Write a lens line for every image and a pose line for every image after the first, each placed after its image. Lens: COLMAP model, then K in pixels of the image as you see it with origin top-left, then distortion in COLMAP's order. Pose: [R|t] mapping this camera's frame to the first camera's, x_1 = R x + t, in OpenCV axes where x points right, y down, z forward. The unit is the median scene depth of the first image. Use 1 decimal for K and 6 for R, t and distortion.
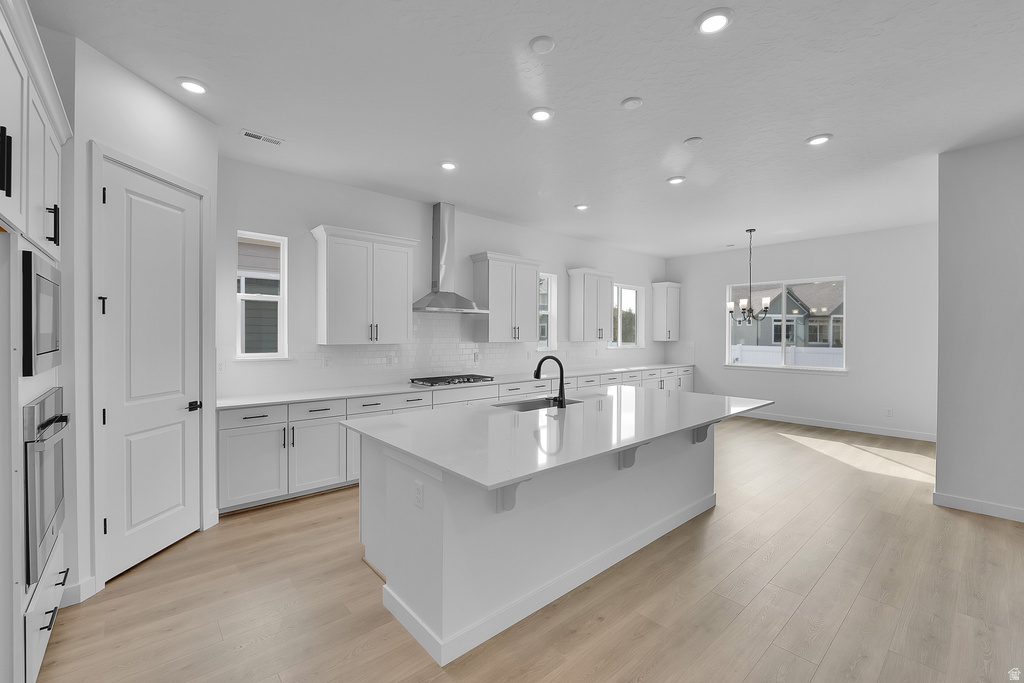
lens RADIAL K [[437.3, 0, 514.7], [0, 437.3, 342.2], [0, 0, 1]] dist [-0.001371, -0.000413]
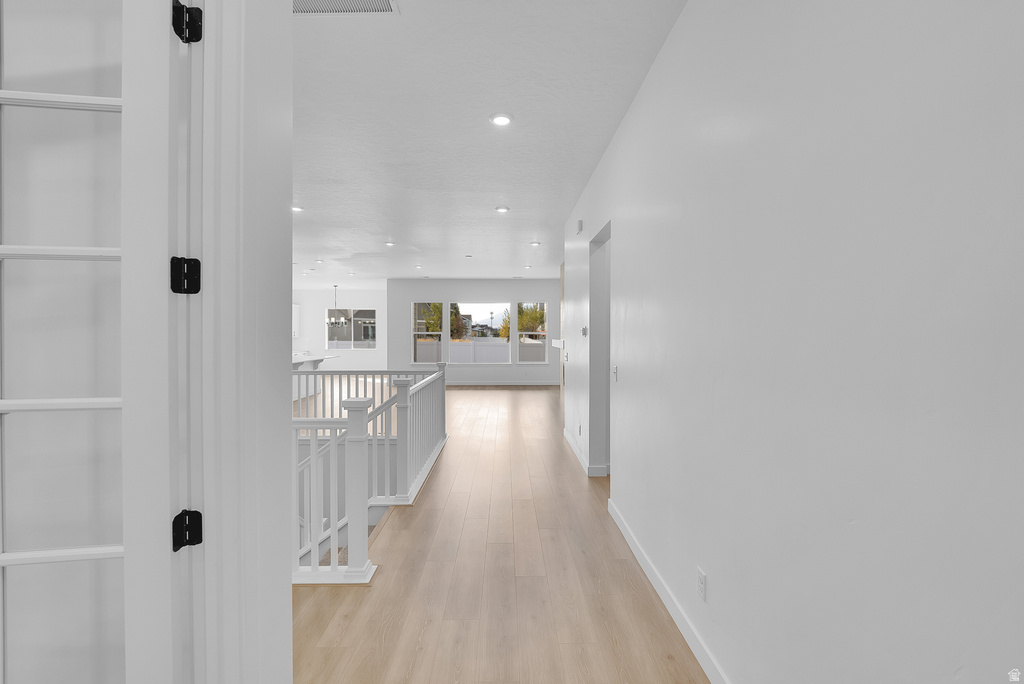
lens RADIAL K [[437.3, 0, 511.1], [0, 437.3, 338.9], [0, 0, 1]] dist [-0.001371, -0.000413]
pose [[0.661471, -0.010786, 0.749893, -0.435730], [0.014594, 0.999892, 0.001509, 0.013055], [-0.749829, 0.009946, 0.661557, -0.918978]]
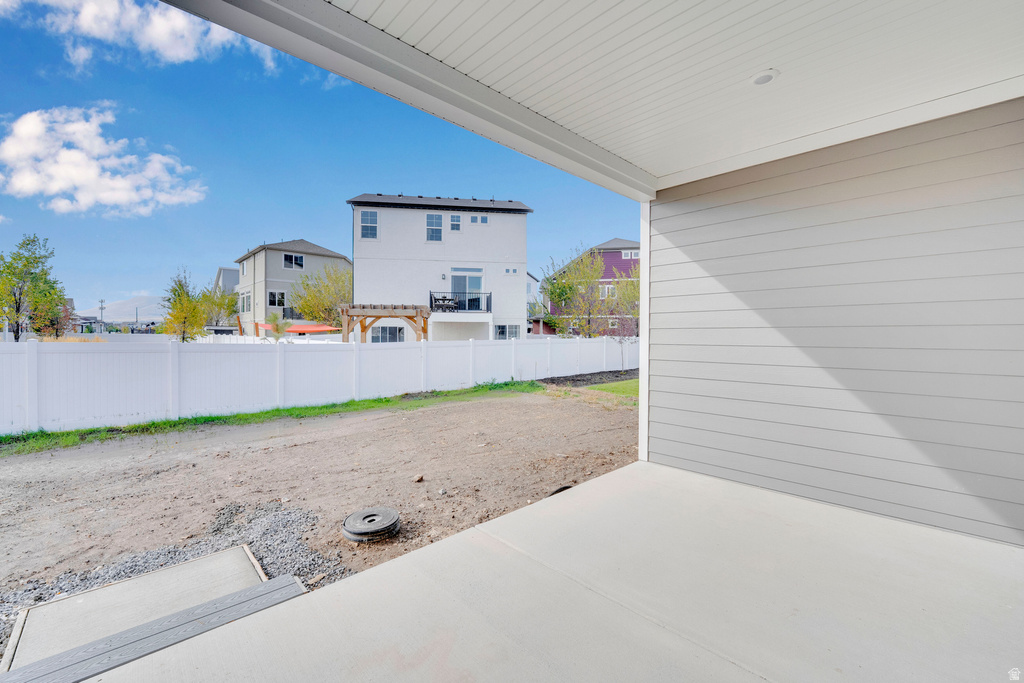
lens RADIAL K [[418.0, 0, 515.5], [0, 418.0, 339.1], [0, 0, 1]] dist [-0.009992, -0.000786]
pose [[-0.022542, -0.016600, 0.999608, 0.617876], [0.009797, 0.999810, 0.016825, 0.016592], [-0.999698, 0.010173, -0.022375, 0.502987]]
